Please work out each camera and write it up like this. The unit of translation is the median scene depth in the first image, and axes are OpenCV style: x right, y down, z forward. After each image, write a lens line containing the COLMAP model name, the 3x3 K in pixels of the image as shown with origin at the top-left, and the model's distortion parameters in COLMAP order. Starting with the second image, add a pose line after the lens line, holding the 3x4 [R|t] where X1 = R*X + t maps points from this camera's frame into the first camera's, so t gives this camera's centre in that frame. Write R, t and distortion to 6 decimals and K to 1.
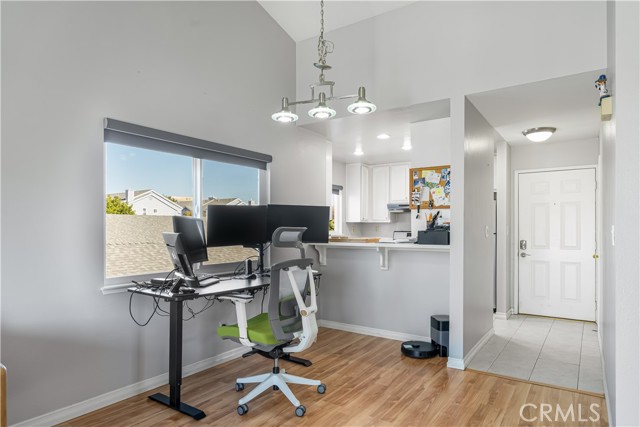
lens RADIAL K [[379.3, 0, 333.4], [0, 379.3, 225.7], [0, 0, 1]] dist [-0.001500, 0.000255]
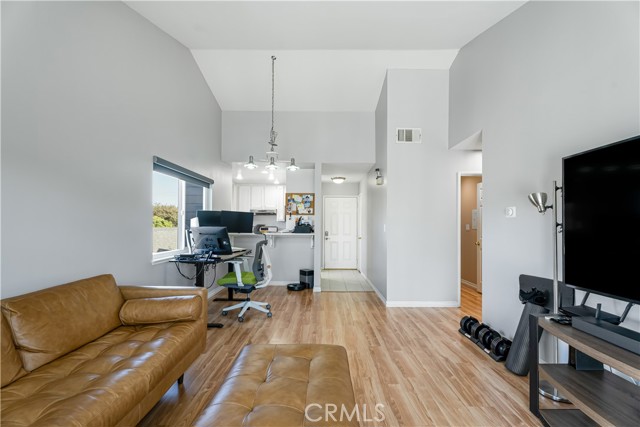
lens RADIAL K [[288.5, 0, 321.5], [0, 288.5, 218.1], [0, 0, 1]] dist [0.001524, -0.000177]
pose [[0.826547, 0.017586, 0.562593, -0.468034], [-0.007389, 0.999765, -0.020396, 0.001065], [-0.562819, 0.012701, 0.826482, -0.282597]]
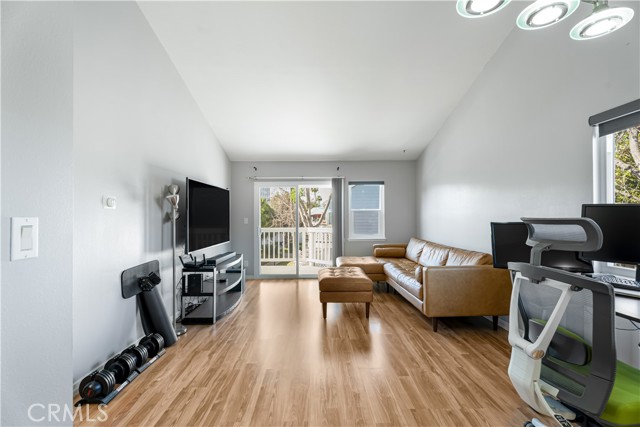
lens RADIAL K [[288.5, 0, 315.8], [0, 288.5, 217.3], [0, 0, 1]] dist [0.001524, -0.000177]
pose [[-0.821988, 0.004498, -0.569487, 0.427871], [0.007846, 0.999963, -0.003427, 0.002741], [0.569451, -0.007286, -0.821993, 0.923081]]
